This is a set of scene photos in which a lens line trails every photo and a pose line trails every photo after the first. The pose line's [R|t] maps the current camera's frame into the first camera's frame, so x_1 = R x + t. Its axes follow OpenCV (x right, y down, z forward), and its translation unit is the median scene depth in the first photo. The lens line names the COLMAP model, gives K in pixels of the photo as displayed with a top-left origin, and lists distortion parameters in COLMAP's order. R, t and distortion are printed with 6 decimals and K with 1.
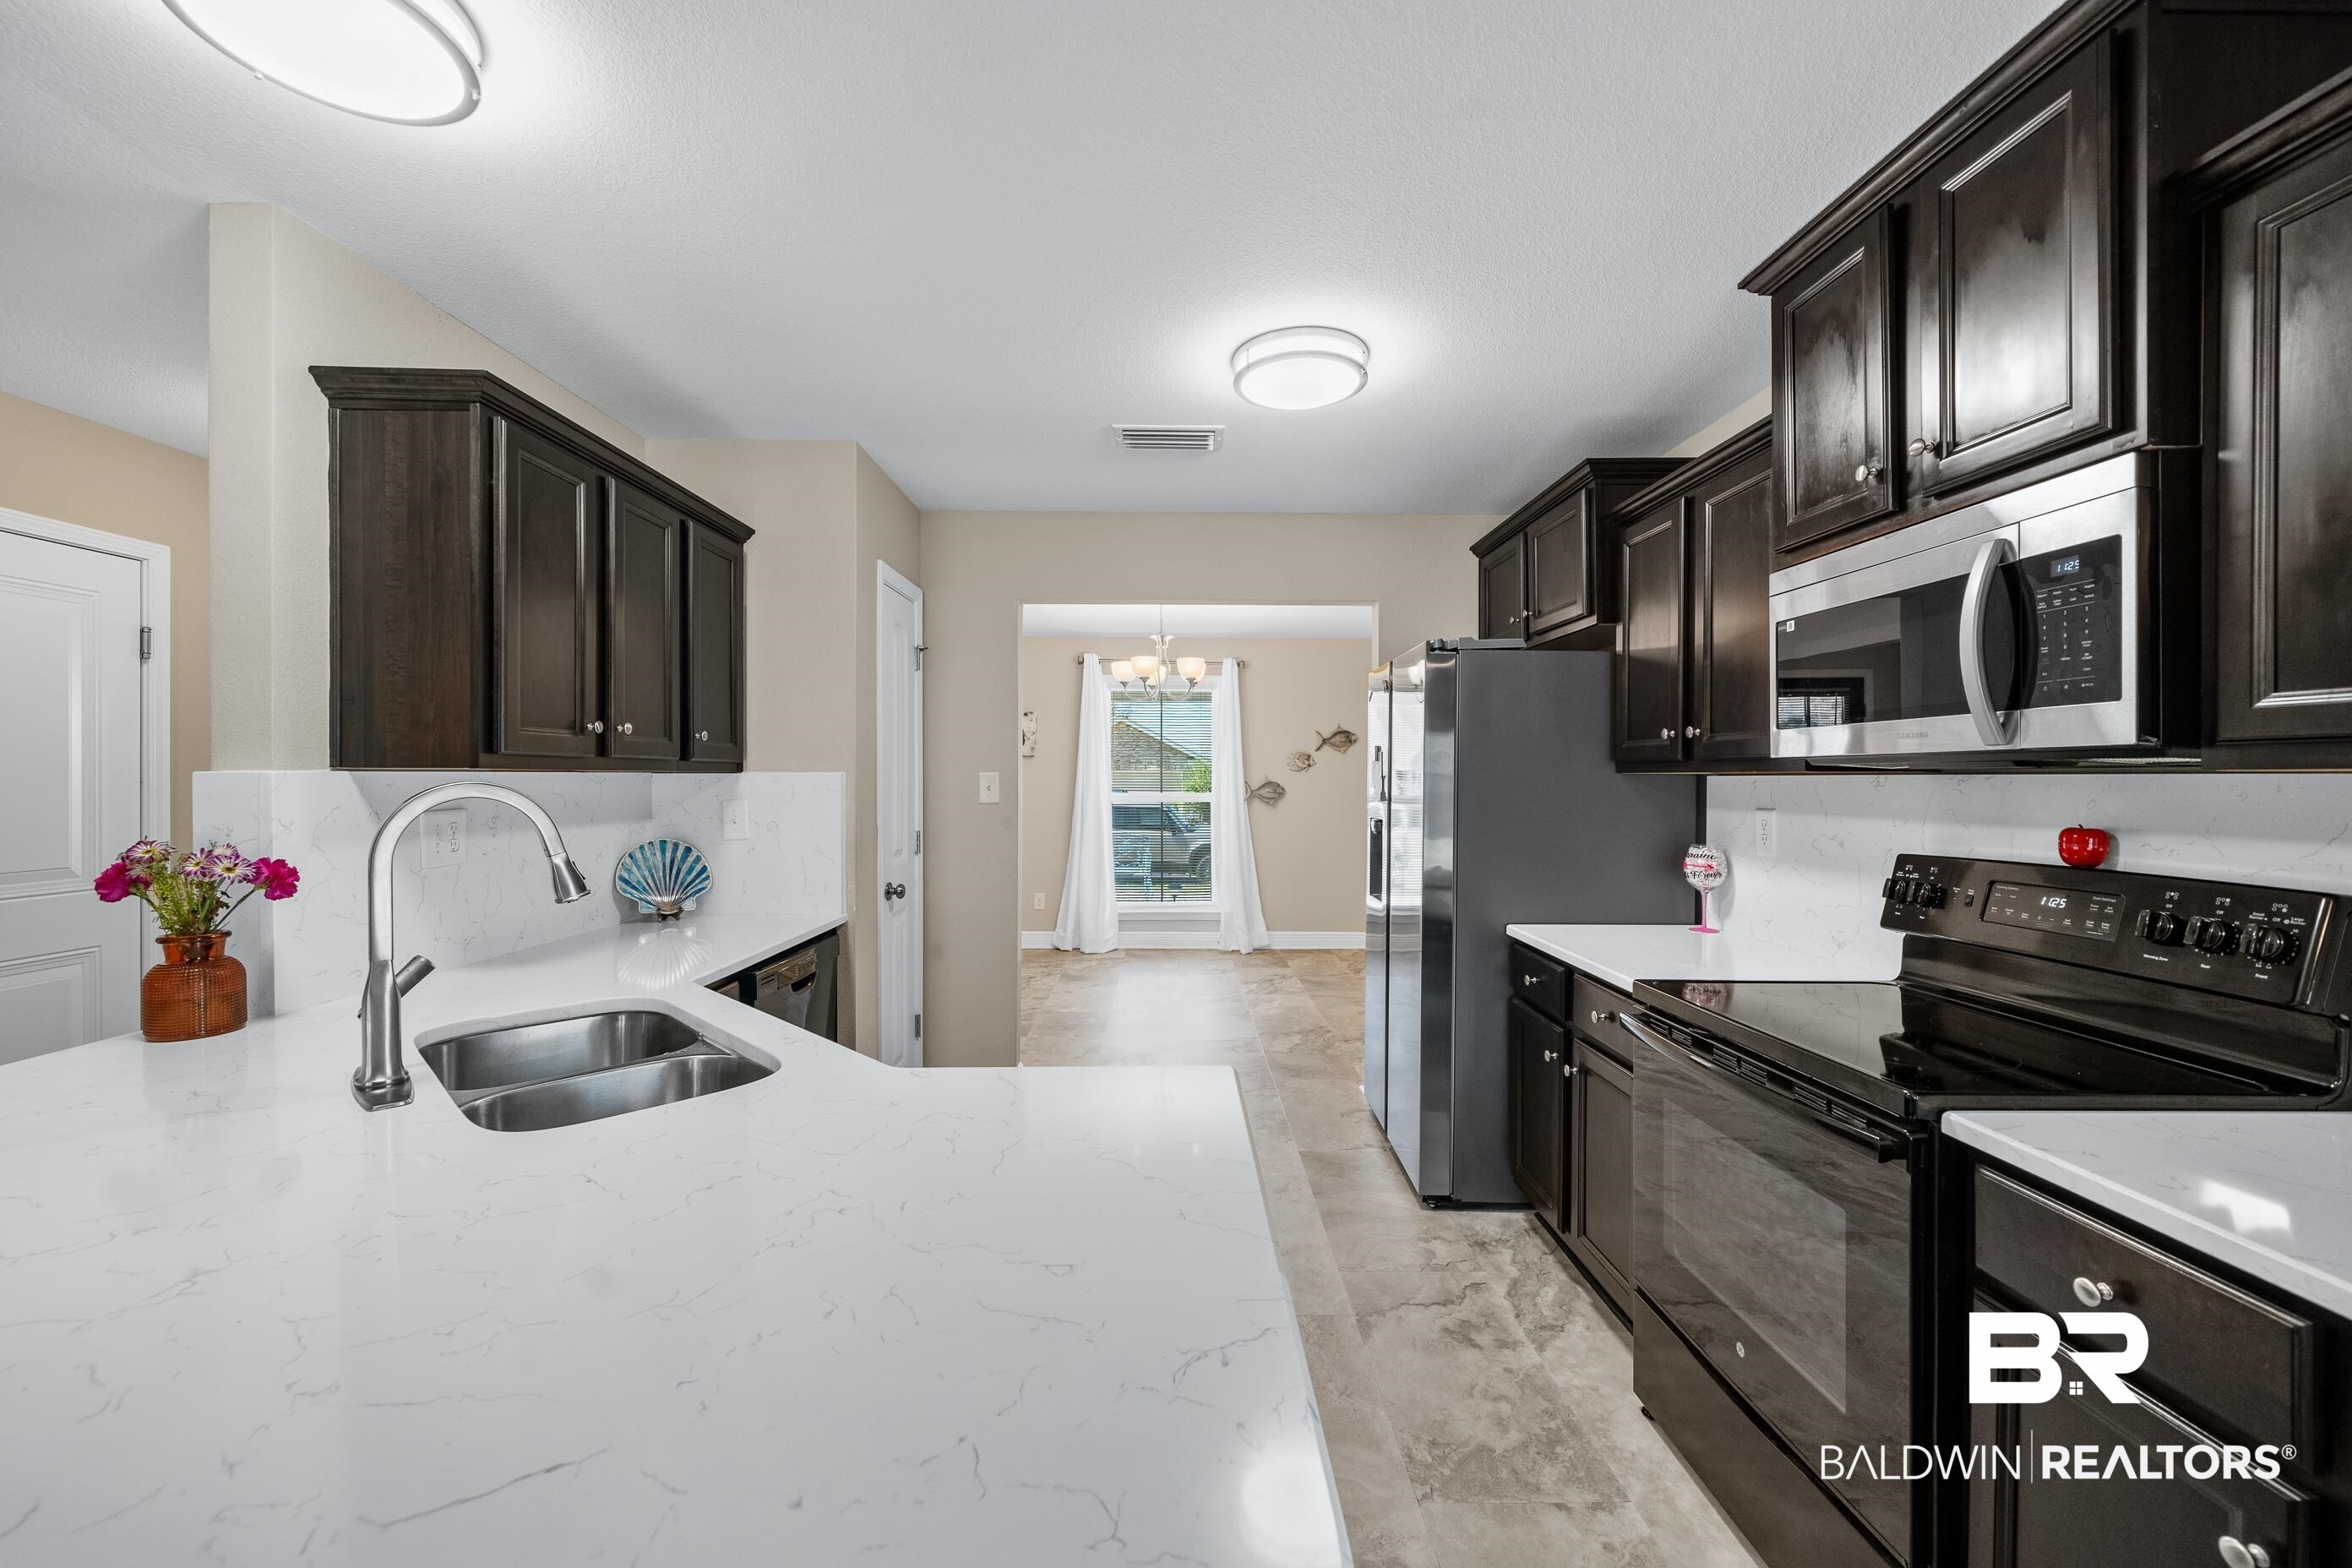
lens RADIAL K [[926.4, 0, 1162.9], [0, 926.4, 800.1], [0, 0, 1]] dist [-0.001473, 0.000451]
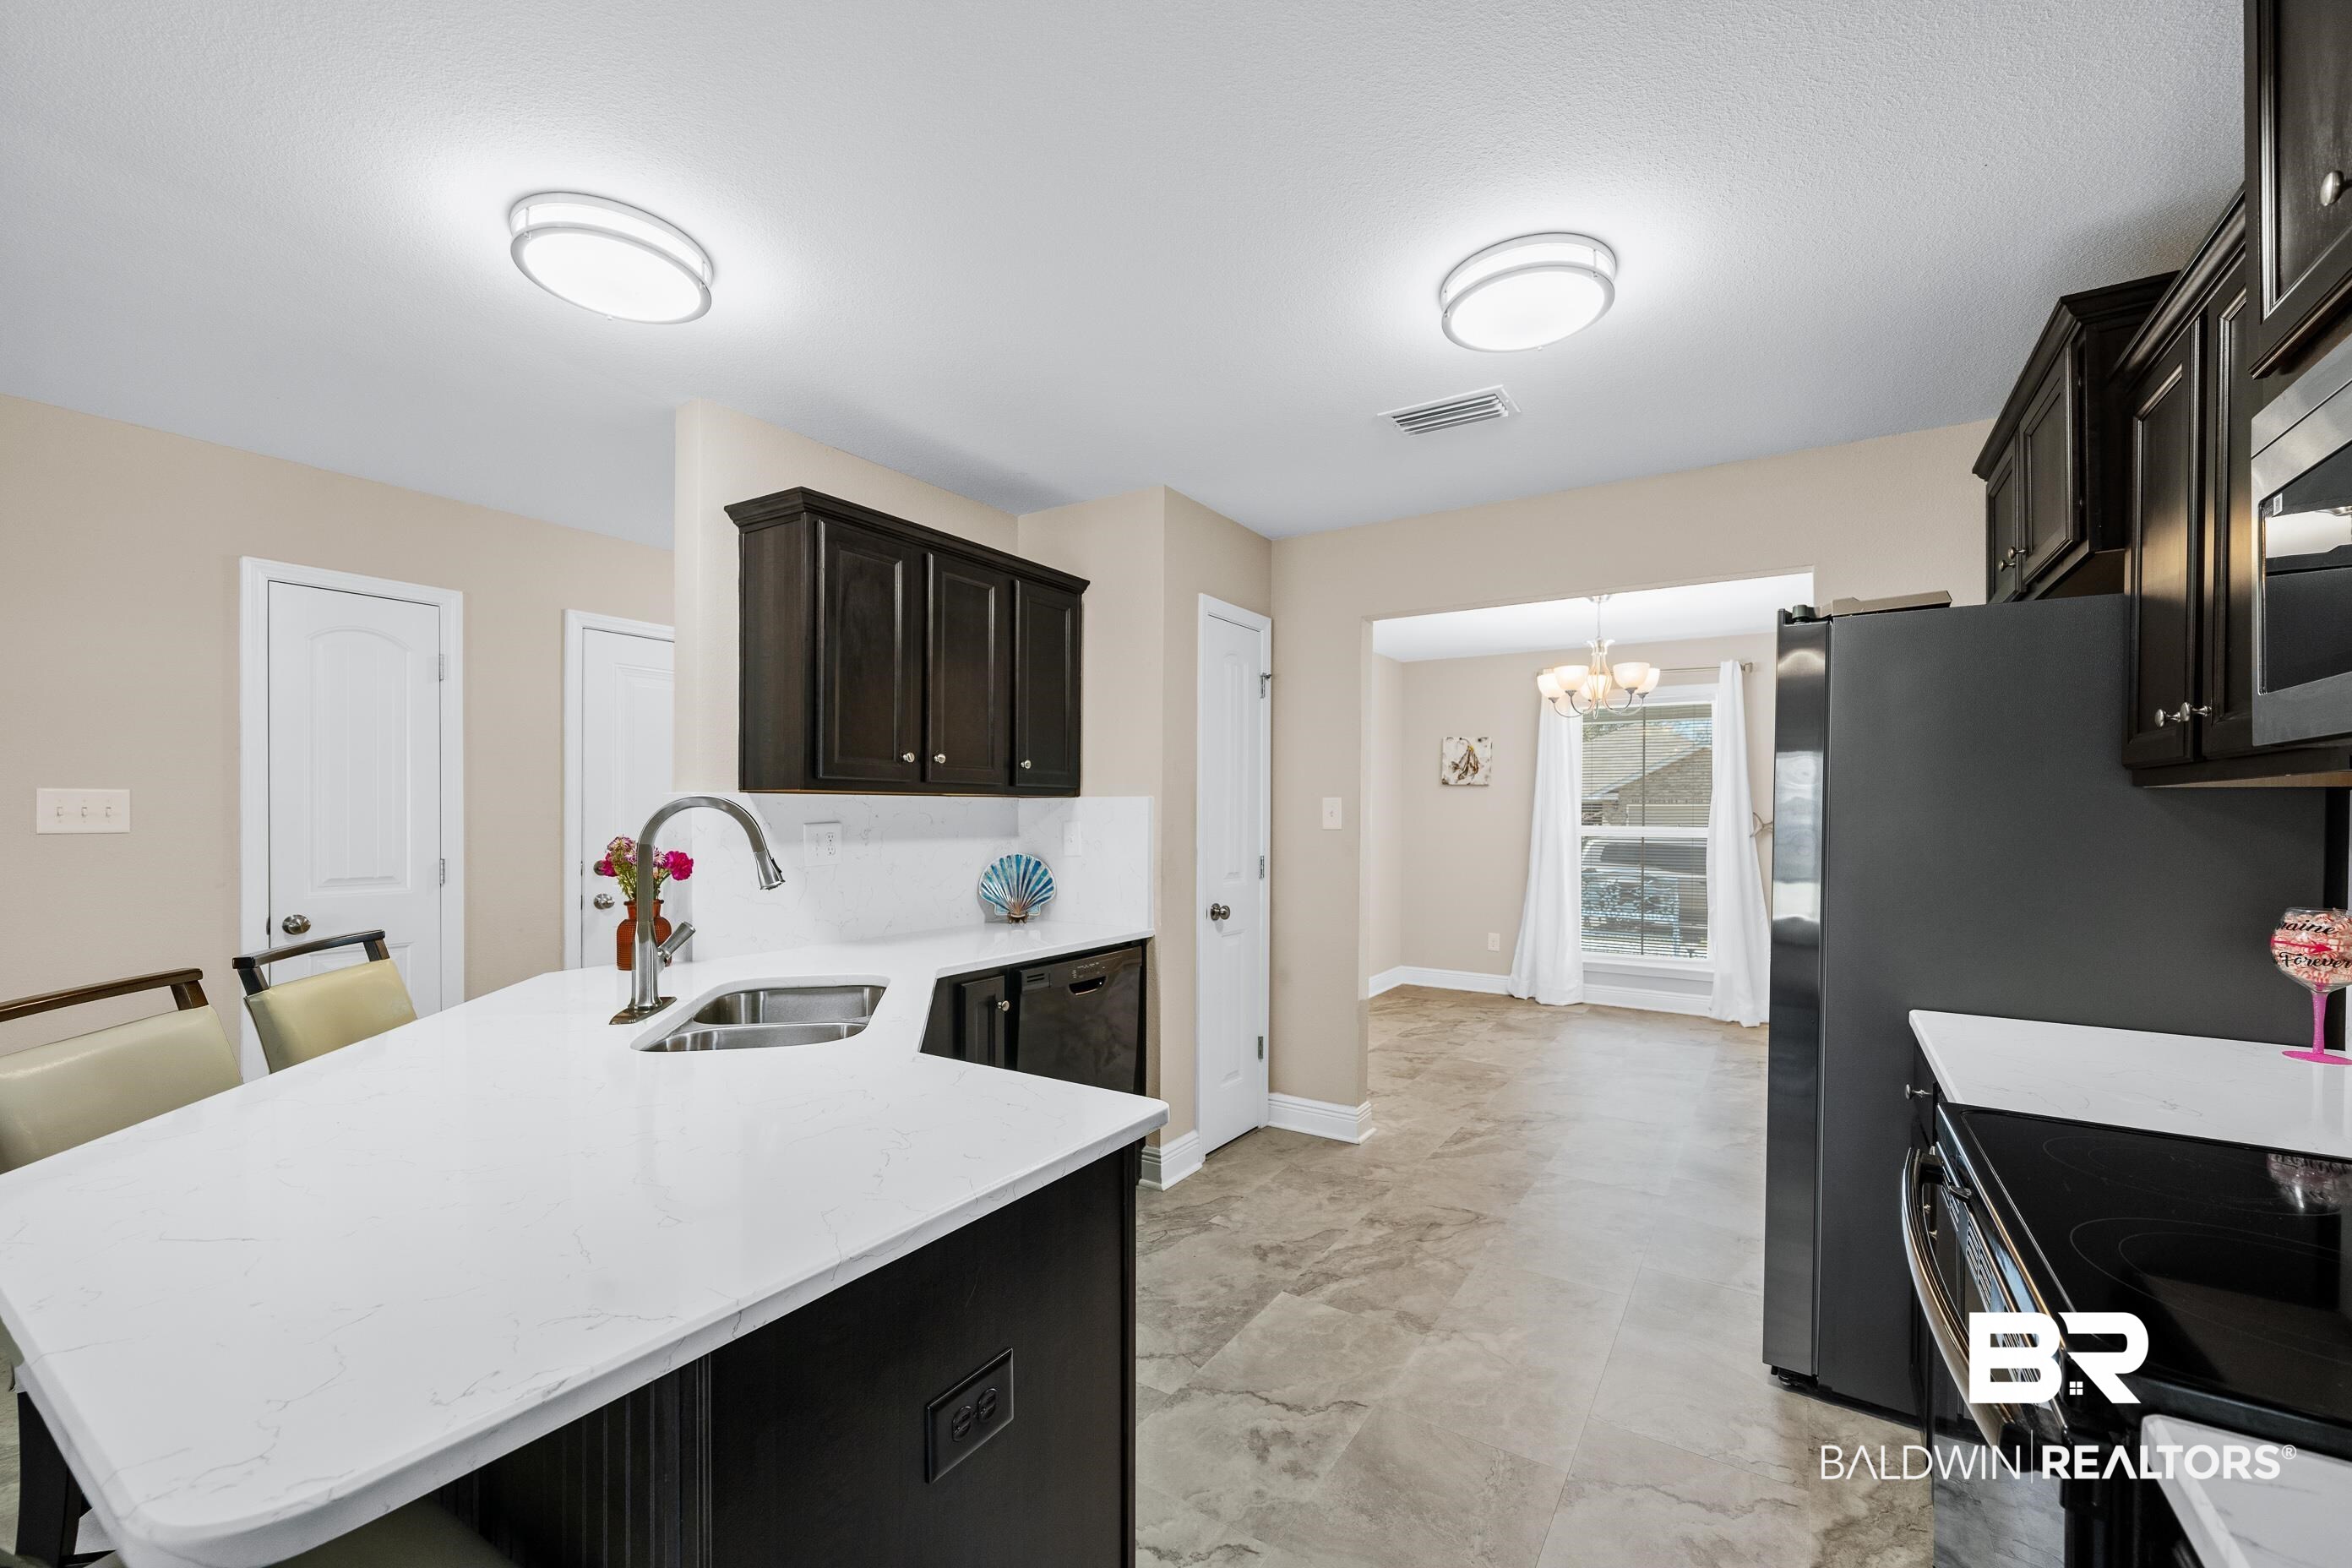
lens RADIAL K [[926.4, 0, 1163.9], [0, 926.4, 837.6], [0, 0, 1]] dist [-0.001473, 0.000451]
pose [[0.836580, 0.017456, -0.547567, 0.277122], [-0.016522, 0.999842, 0.006633, 0.011234], [0.547596, 0.003498, 0.836736, 0.120294]]
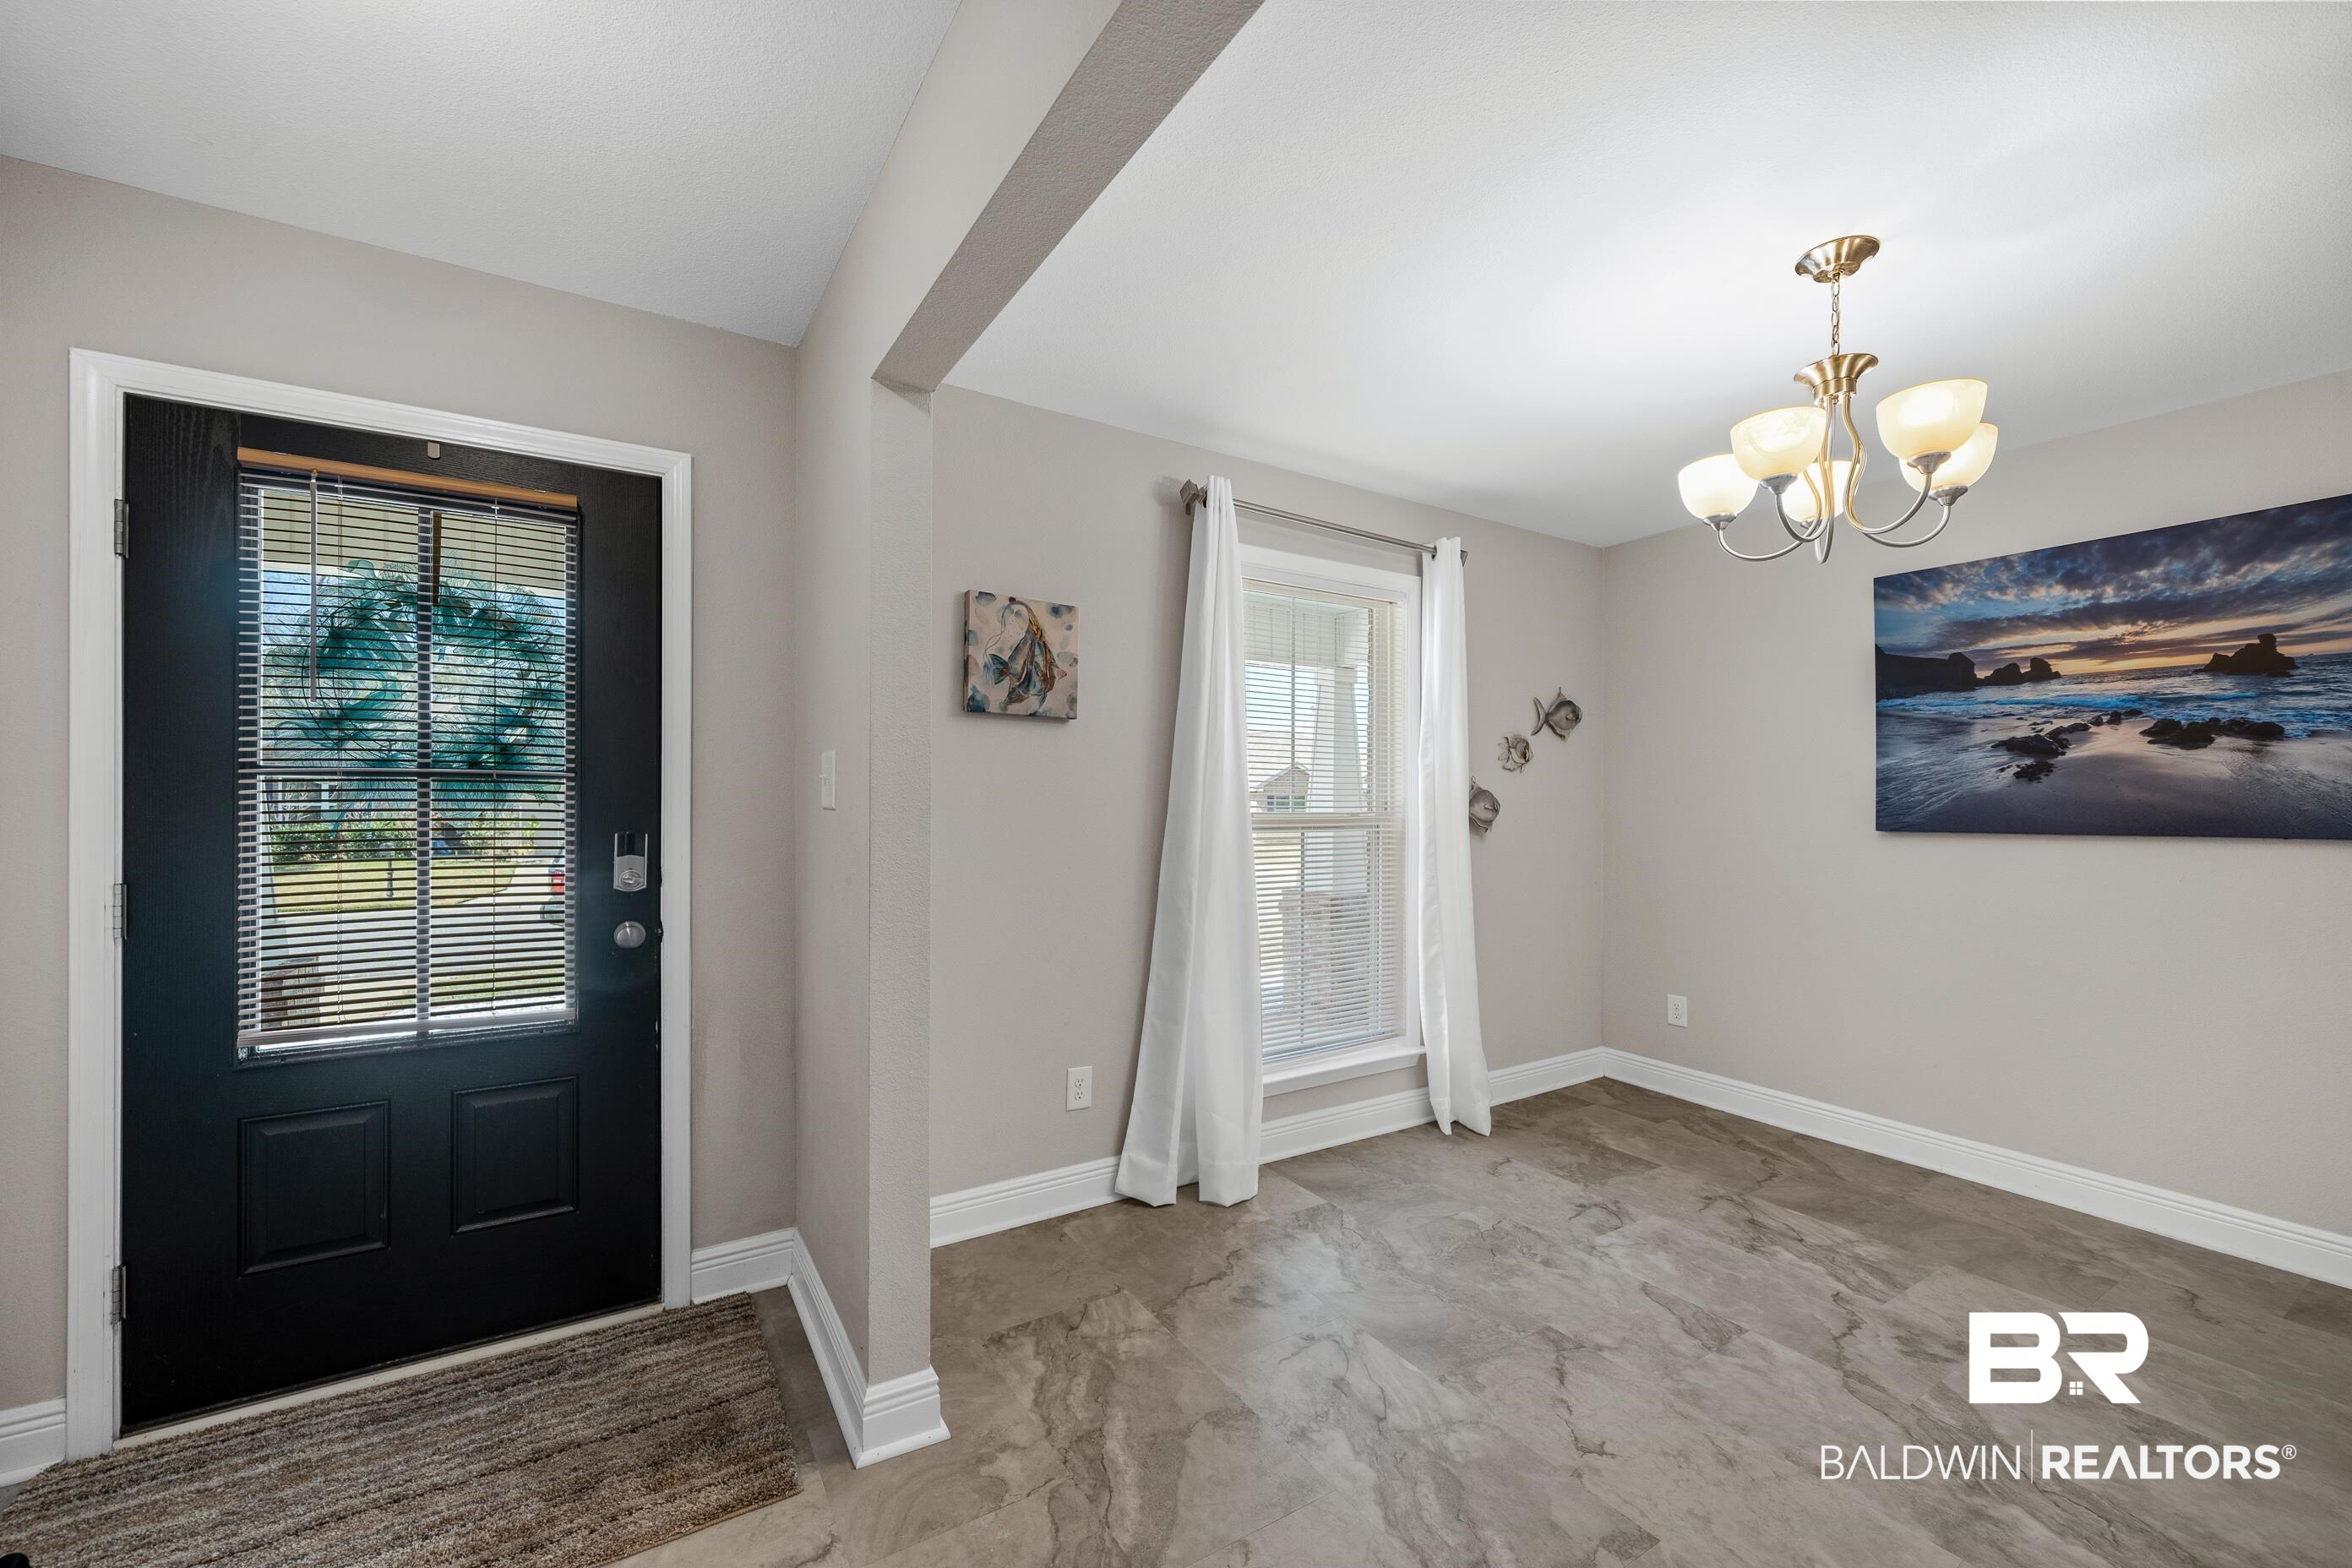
lens RADIAL K [[926.4, 0, 1180.1], [0, 926.4, 795.1], [0, 0, 1]] dist [-0.001473, 0.000451]
pose [[0.854553, 0.003294, 0.519354, -0.889557], [0.007704, 0.999789, -0.019018, -0.020867], [-0.519307, 0.020253, 0.854348, 1.817950]]
